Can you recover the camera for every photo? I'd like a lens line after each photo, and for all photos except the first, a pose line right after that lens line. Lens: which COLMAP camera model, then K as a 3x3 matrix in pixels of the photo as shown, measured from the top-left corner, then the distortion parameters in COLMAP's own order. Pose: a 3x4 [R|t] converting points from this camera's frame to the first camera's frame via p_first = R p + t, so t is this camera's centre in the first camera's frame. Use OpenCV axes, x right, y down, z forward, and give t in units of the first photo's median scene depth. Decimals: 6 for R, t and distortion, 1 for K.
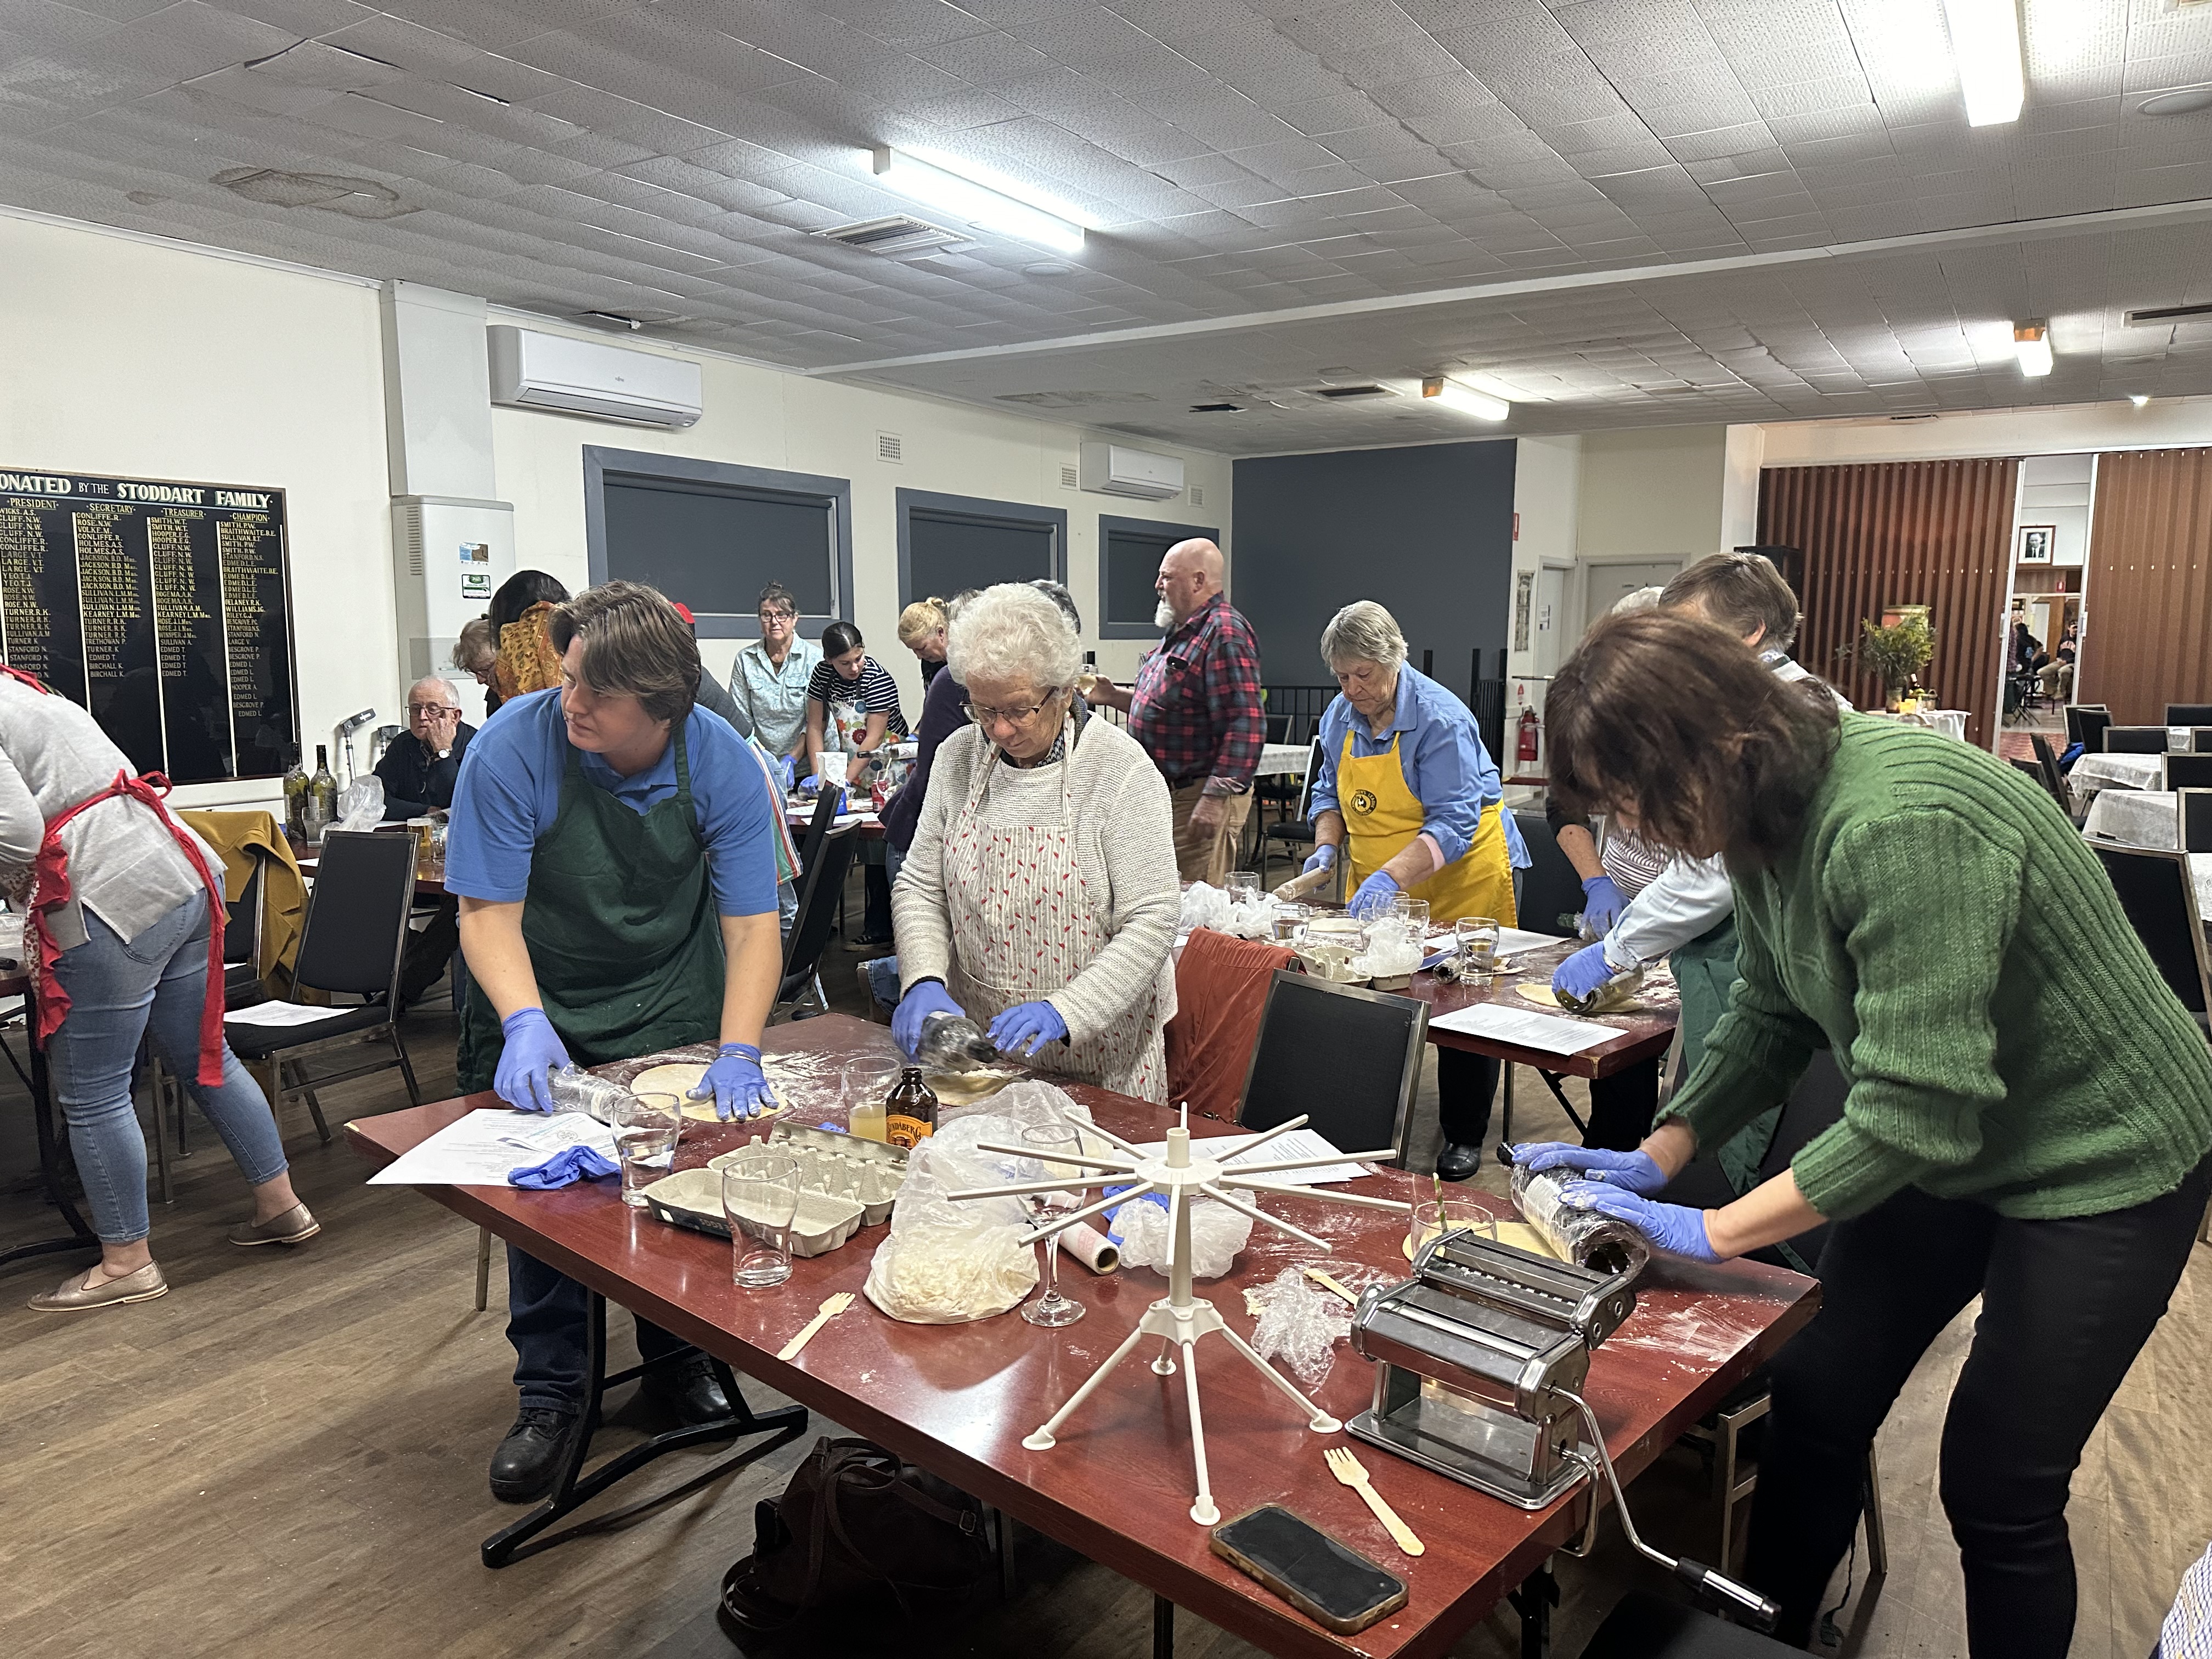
lens RADIAL K [[1566.1, 0, 1137.8], [0, 1566.1, 823.0], [0, 0, 1]] dist [0.060607, -0.073238]
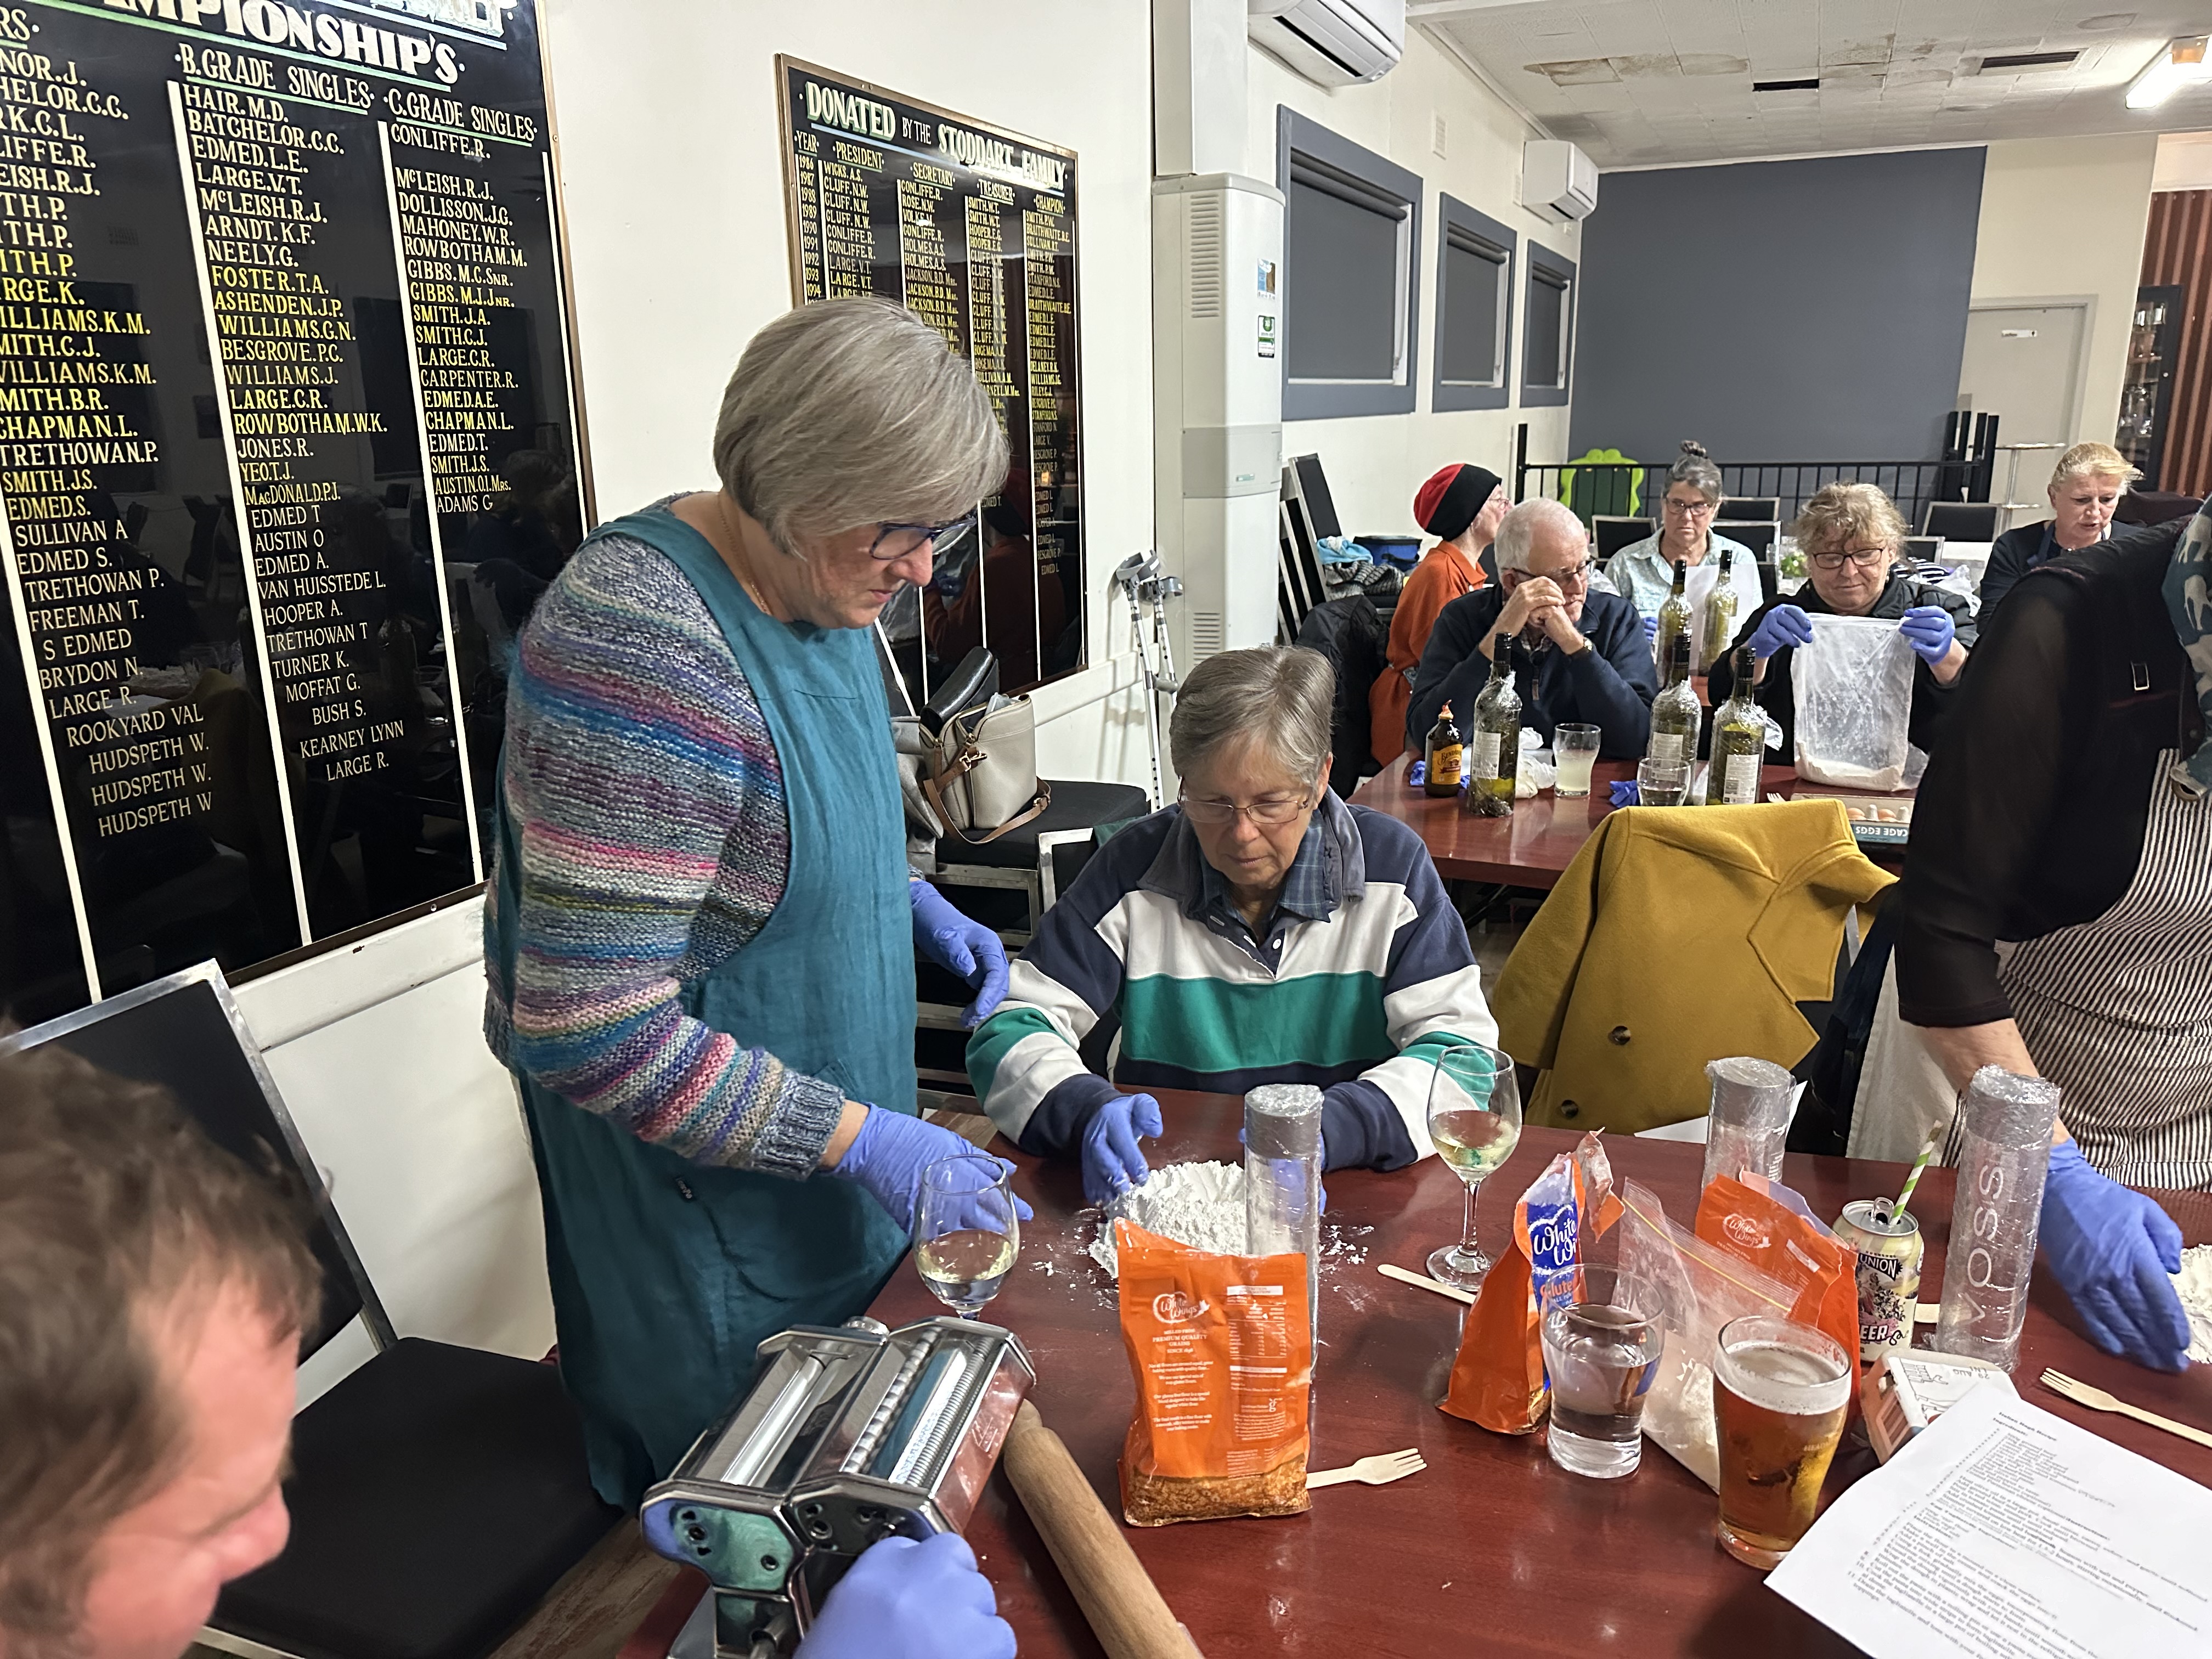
lens RADIAL K [[1570.9, 0, 1106.7], [0, 1570.9, 836.3], [0, 0, 1]] dist [-0.002237, -0.004514]
pose [[0.993596, -0.046147, 0.103142, -0.403093], [0.030465, 0.988406, 0.148749, -0.038754], [-0.108811, -0.144654, 0.983481, 0.290572]]
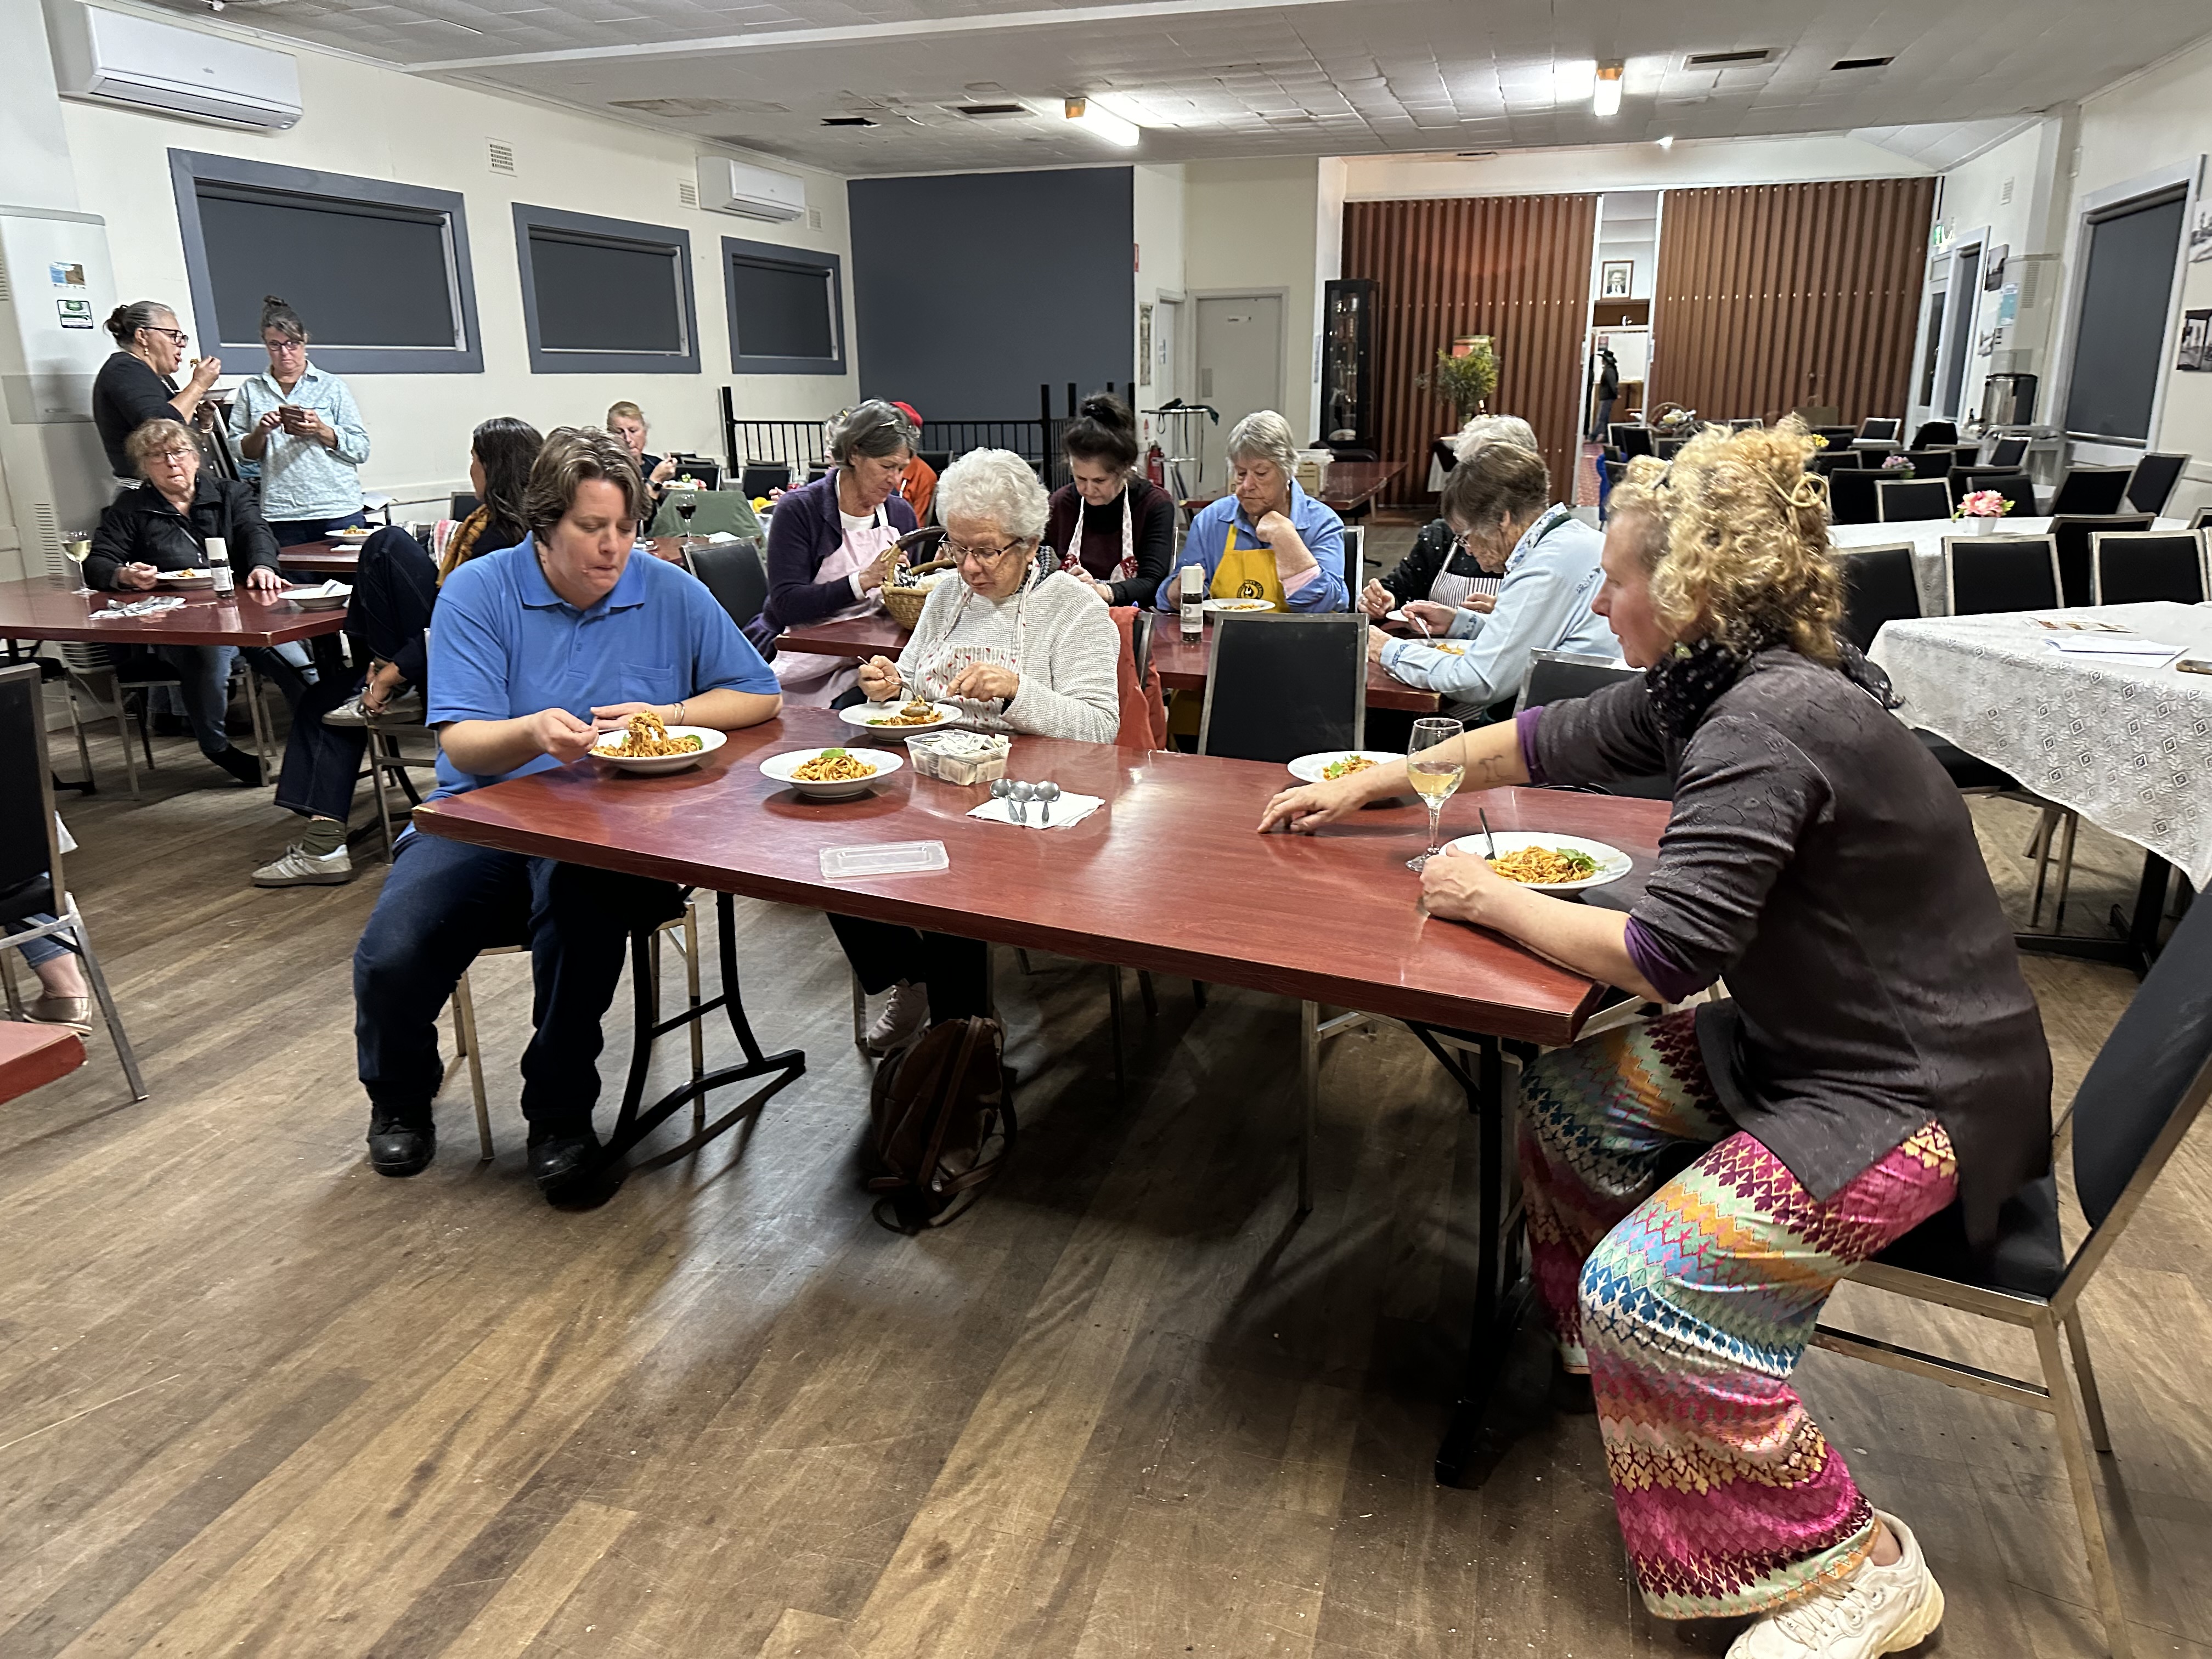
lens RADIAL K [[1566.1, 0, 1137.8], [0, 1566.1, 823.0], [0, 0, 1]] dist [0.060607, -0.073238]
pose [[0.962398, -0.085670, 0.257782, -0.074080], [0.044562, 0.985902, 0.161281, 0.010654], [-0.267965, -0.143729, 0.952647, -0.030870]]
